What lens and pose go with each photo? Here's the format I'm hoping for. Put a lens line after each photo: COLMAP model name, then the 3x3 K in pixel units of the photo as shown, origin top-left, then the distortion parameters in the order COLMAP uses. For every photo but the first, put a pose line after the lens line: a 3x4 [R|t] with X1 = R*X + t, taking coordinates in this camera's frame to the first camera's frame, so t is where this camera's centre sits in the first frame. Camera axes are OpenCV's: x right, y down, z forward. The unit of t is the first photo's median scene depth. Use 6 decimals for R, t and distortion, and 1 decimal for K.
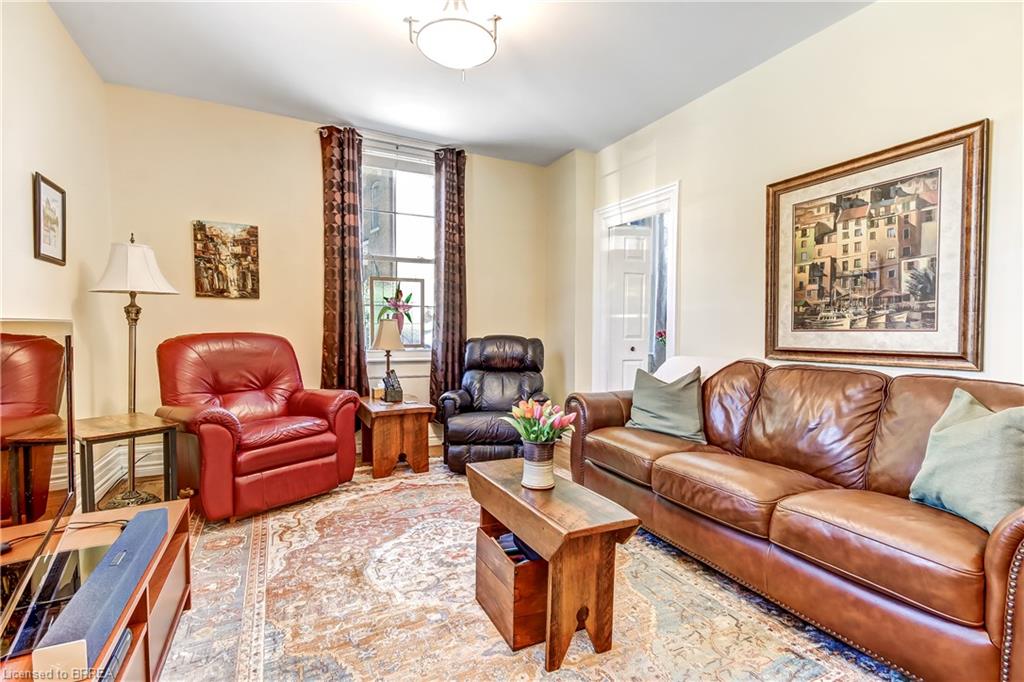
lens RADIAL K [[465.7, 0, 515.0], [0, 465.7, 345.8], [0, 0, 1]] dist [0.030557, -0.008231]
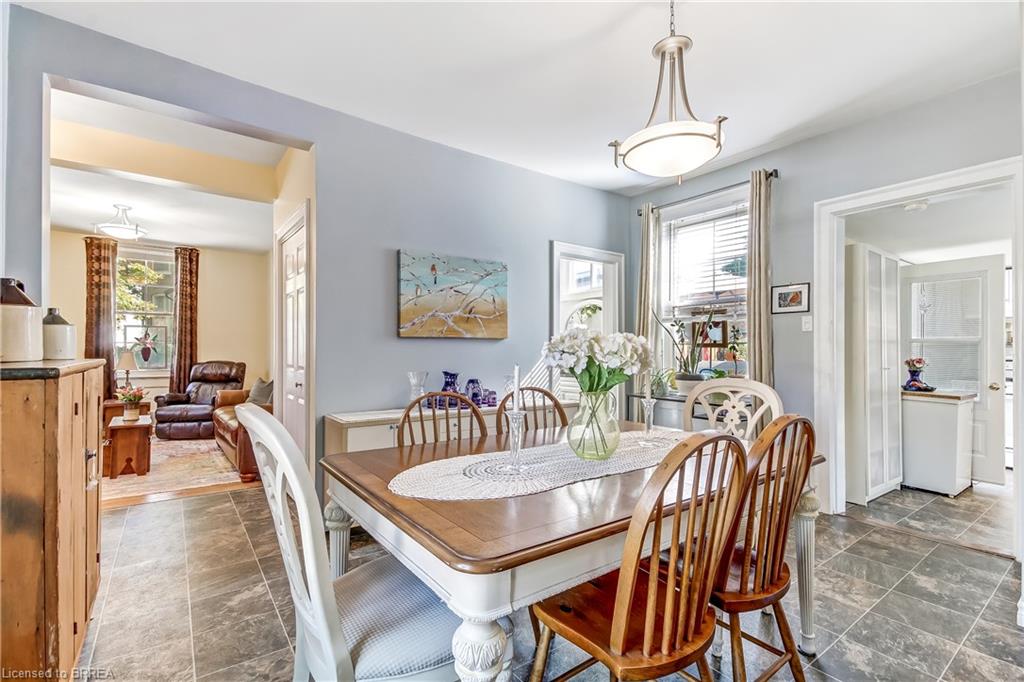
lens RADIAL K [[465.7, 0, 515.0], [0, 465.7, 345.8], [0, 0, 1]] dist [0.030557, -0.008231]
pose [[0.982289, -0.001443, 0.187369, 0.820086], [0.011212, 0.998631, -0.051090, 0.025339], [-0.187039, 0.052286, 0.980960, -0.980328]]
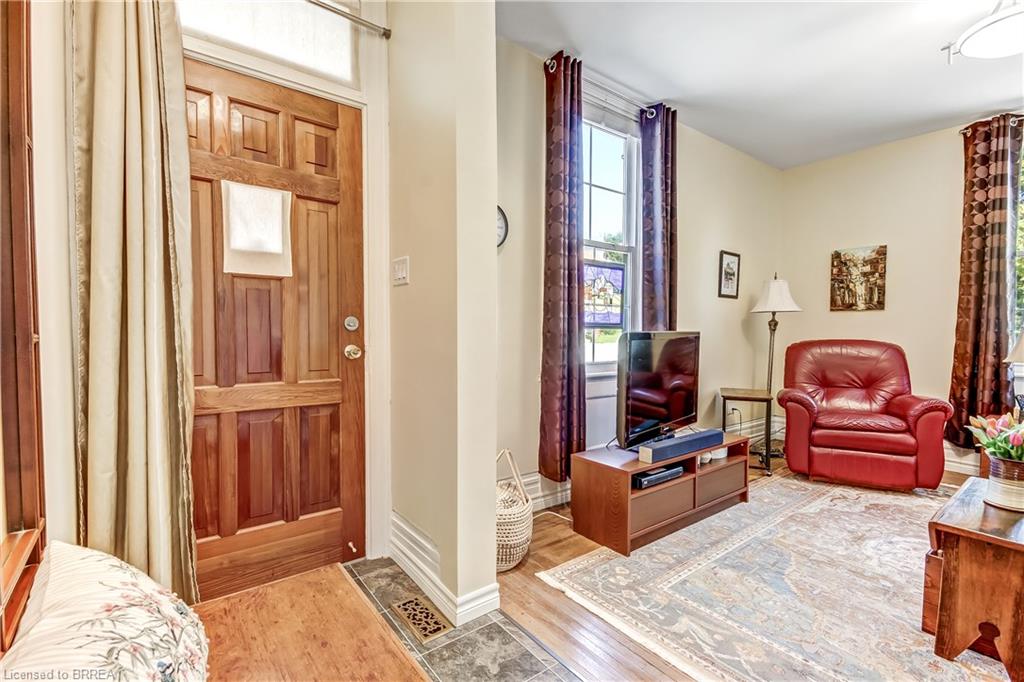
lens RADIAL K [[465.7, 0, 515.0], [0, 465.7, 345.8], [0, 0, 1]] dist [0.030557, -0.008231]
pose [[0.202424, 0.029612, -0.978850, 0.394439], [-0.045283, 0.998757, 0.020850, 0.001328], [0.978251, 0.040104, 0.203513, -0.084602]]
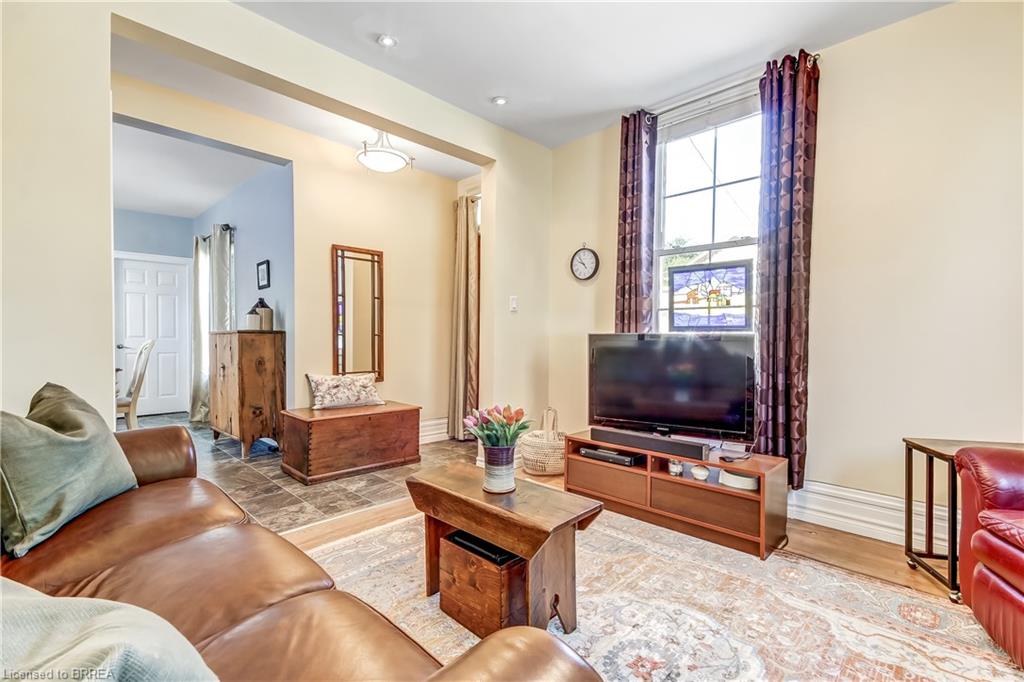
lens RADIAL K [[465.7, 0, 515.0], [0, 465.7, 345.8], [0, 0, 1]] dist [0.030557, -0.008231]
pose [[-0.940422, -0.001951, -0.340005, 0.187345], [-0.022739, 0.998106, 0.057165, -0.037464], [0.339249, 0.061490, -0.938685, 0.996148]]
